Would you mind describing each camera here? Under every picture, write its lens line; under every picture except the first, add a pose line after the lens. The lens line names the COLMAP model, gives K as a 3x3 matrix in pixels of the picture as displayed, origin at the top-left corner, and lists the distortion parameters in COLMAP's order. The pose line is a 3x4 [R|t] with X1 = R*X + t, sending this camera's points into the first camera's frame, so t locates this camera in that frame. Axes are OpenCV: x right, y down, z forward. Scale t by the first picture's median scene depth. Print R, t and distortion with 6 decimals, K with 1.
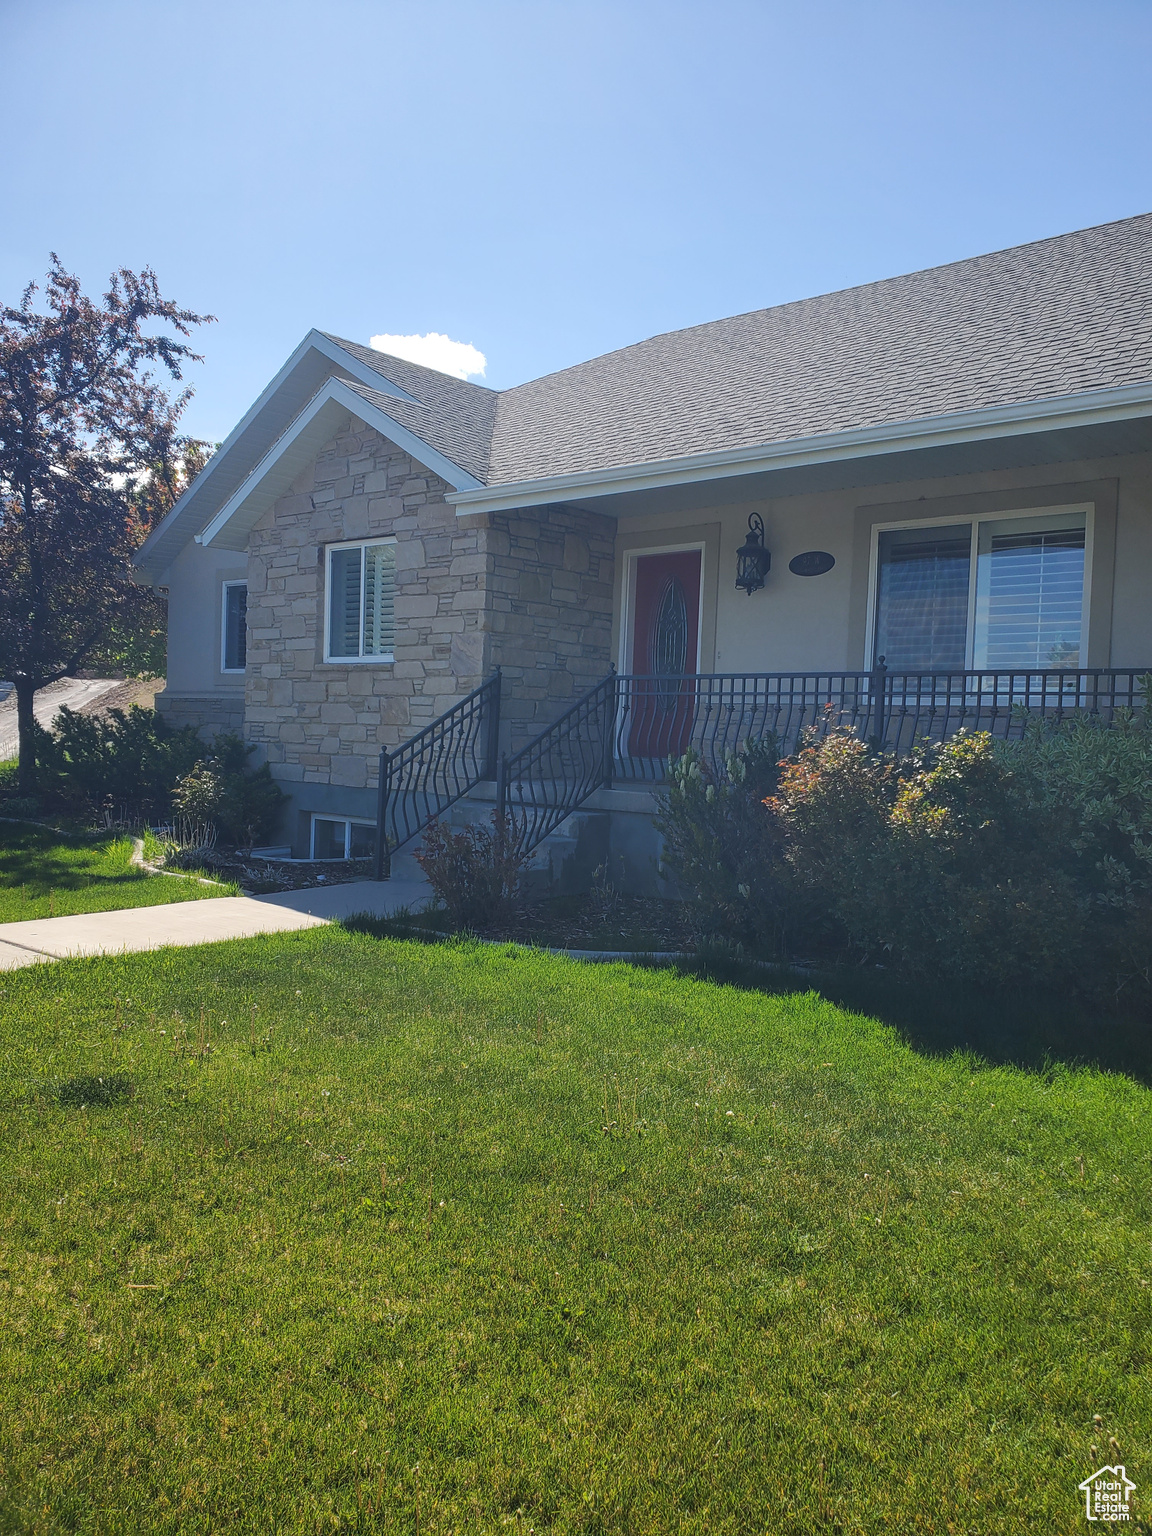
lens RADIAL K [[1202.4, 0, 616.0], [0, 1202.4, 778.2], [0, 0, 1]] dist [0.027580, -0.006886]
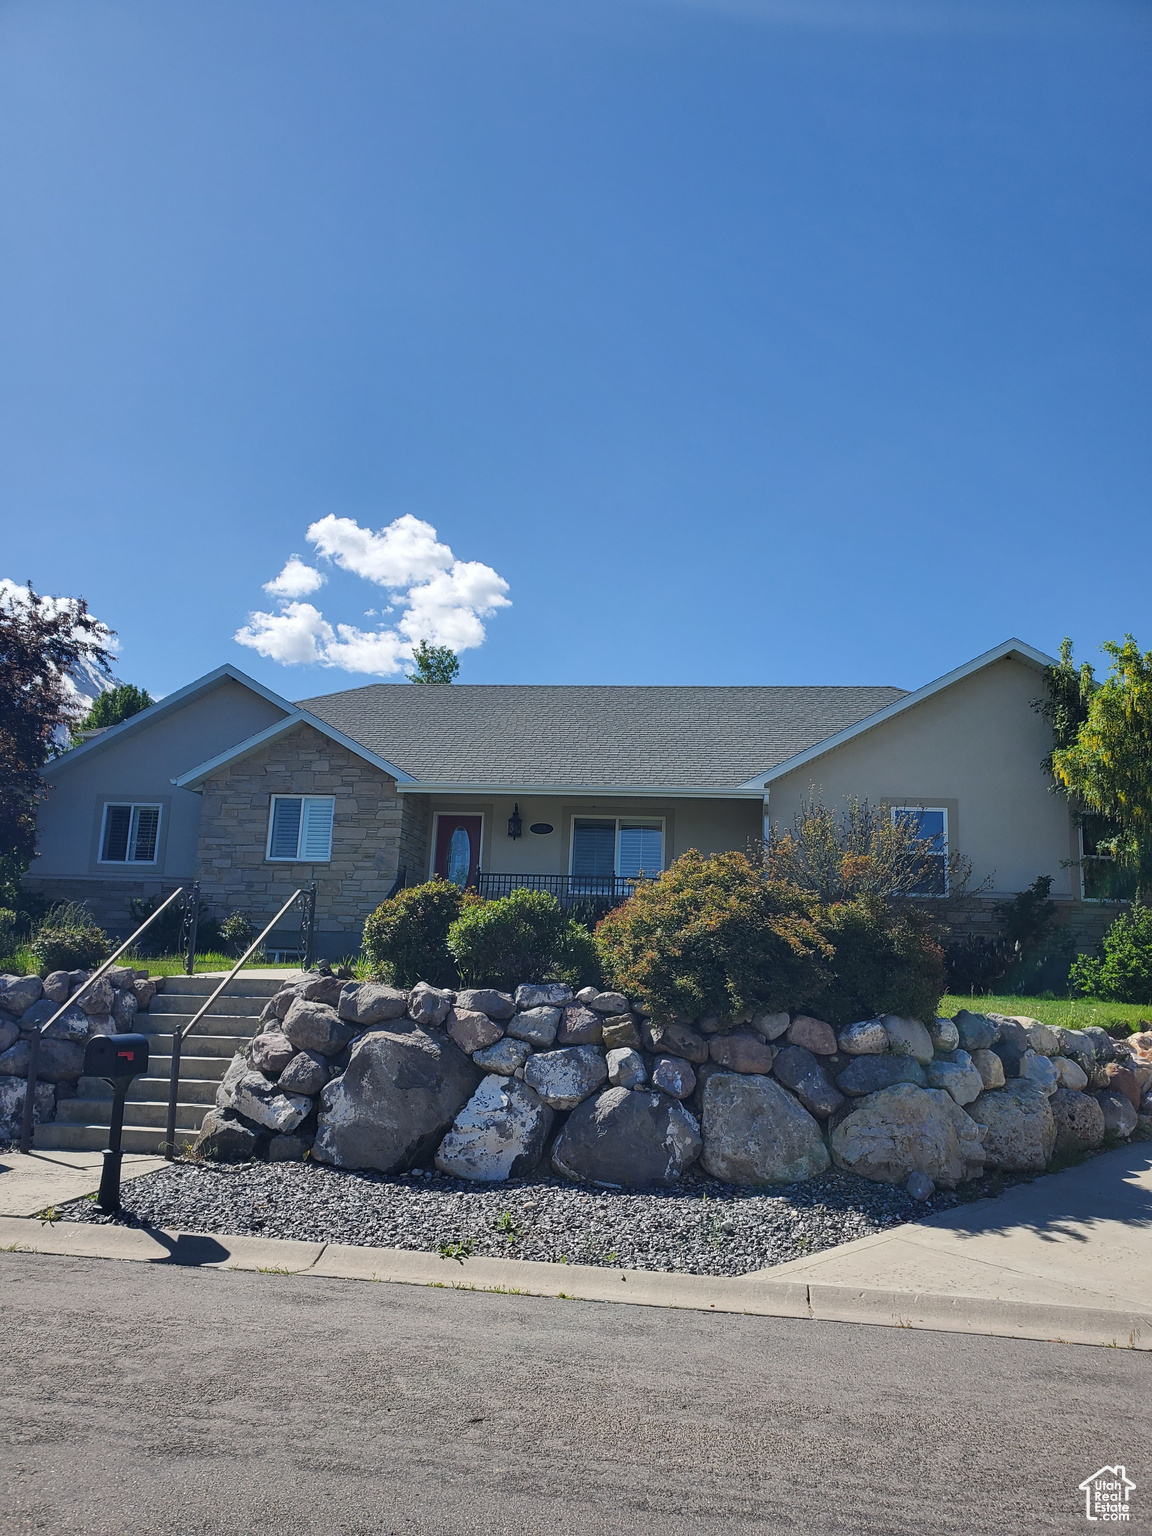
lens RADIAL K [[1202.4, 0, 585.1], [0, 1202.4, 735.5], [0, 0, 1]] dist [0.027580, -0.006886]
pose [[0.826867, 0.123925, 0.548574, -0.896552], [0.005711, 0.973520, -0.228531, 0.139402], [-0.562368, 0.192097, 0.804264, -0.748946]]
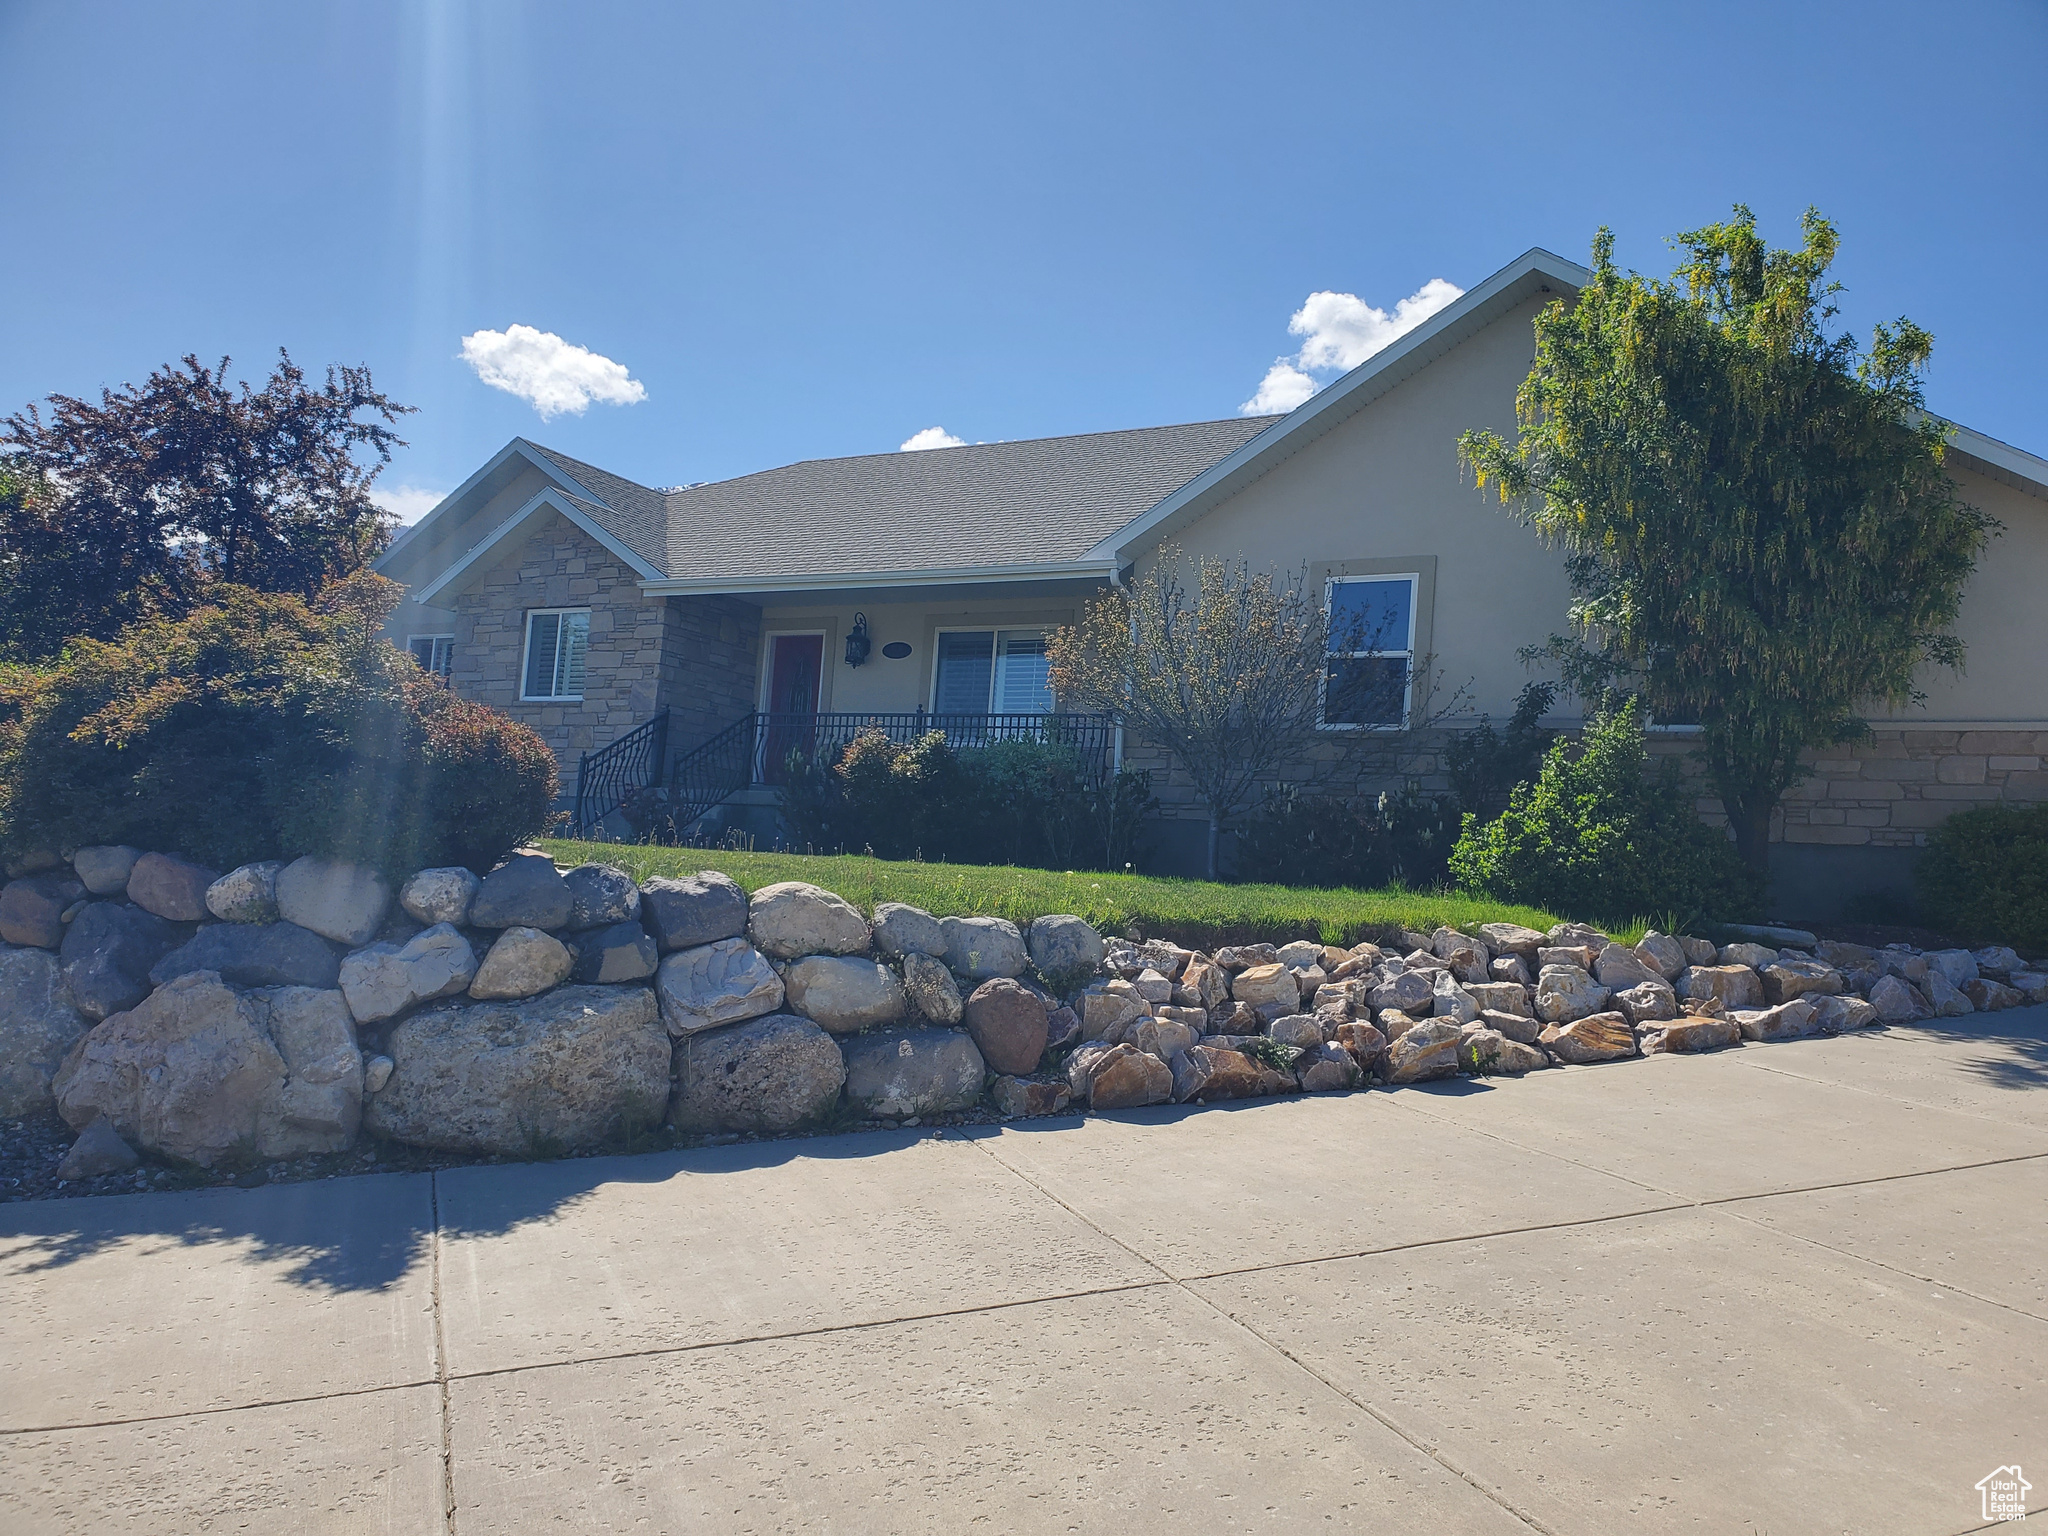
lens RADIAL K [[1603.2, 0, 1083.9], [0, 1603.2, 797.2], [0, 0, 1]] dist [0.027580, -0.006886]
pose [[0.978367, 0.055403, 0.199322, 0.007501], [-0.034984, 0.993905, -0.104544, 0.172185], [-0.203899, 0.095309, 0.974341, -0.811653]]
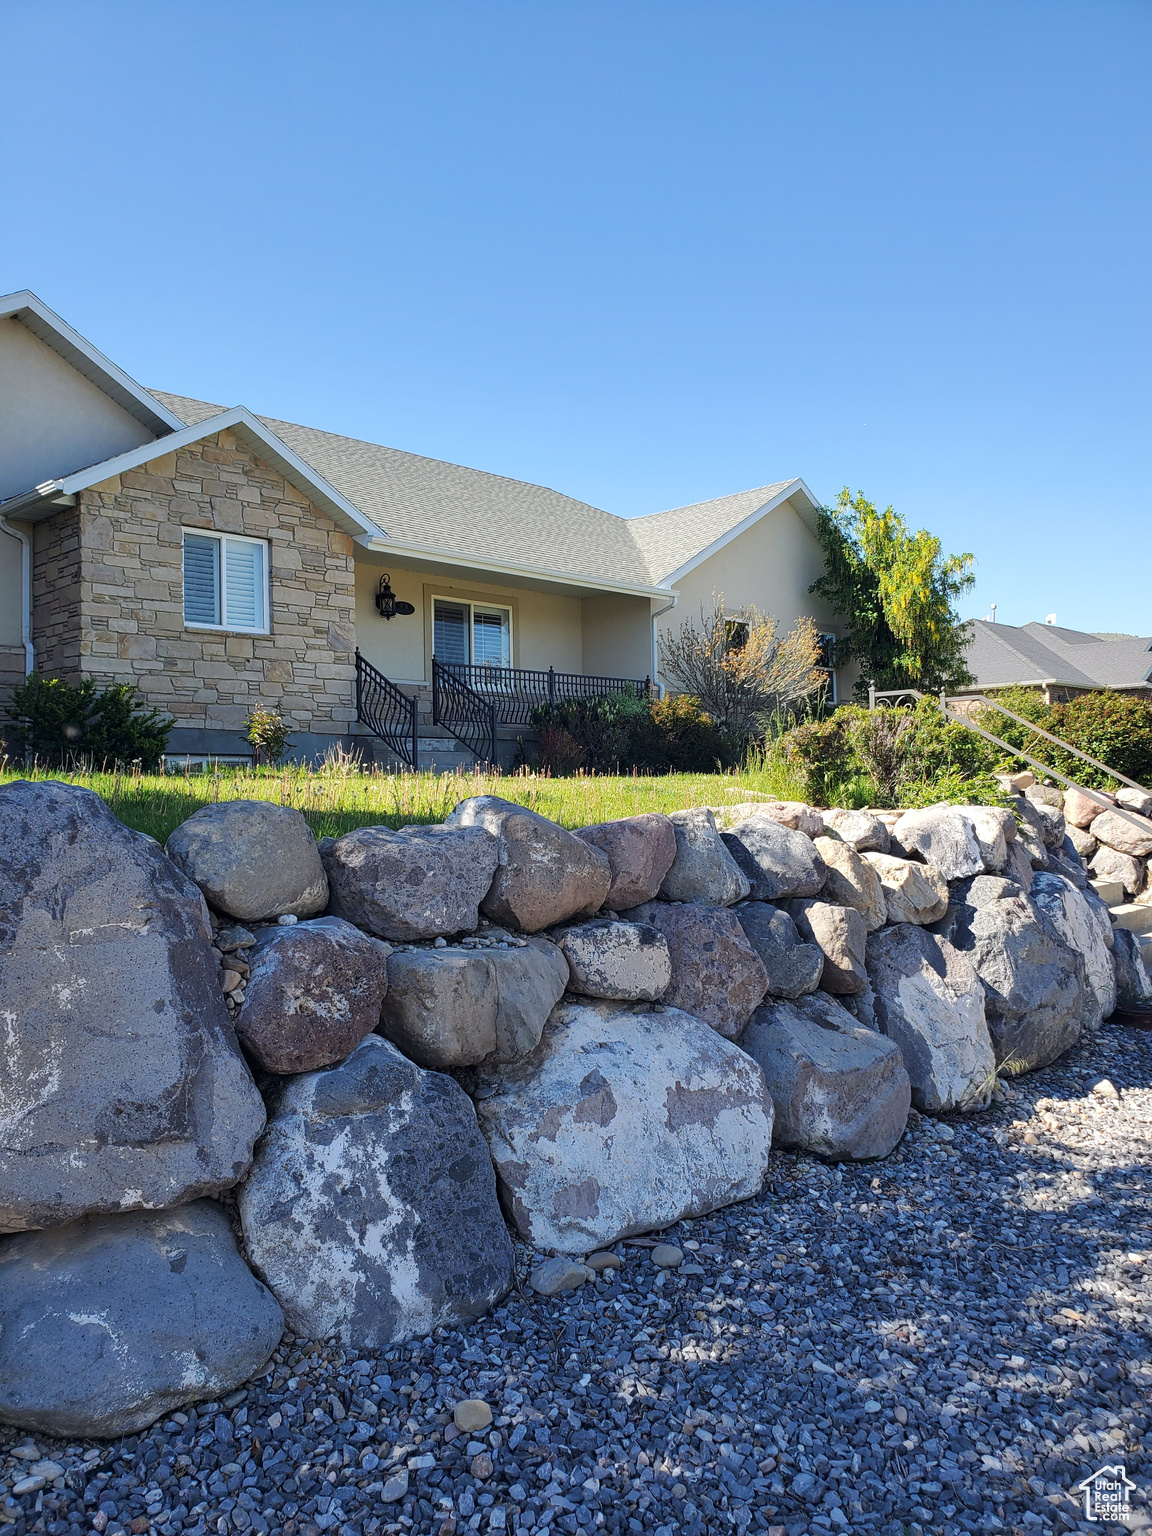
lens RADIAL K [[1202.4, 0, 570.7], [0, 1202.4, 759.6], [0, 0, 1]] dist [0.027580, -0.006886]
pose [[0.061076, 0.004043, 0.998125, -1.475652], [0.059564, 0.998195, -0.007688, 0.069255], [-0.996354, 0.059922, 0.060725, 0.597984]]
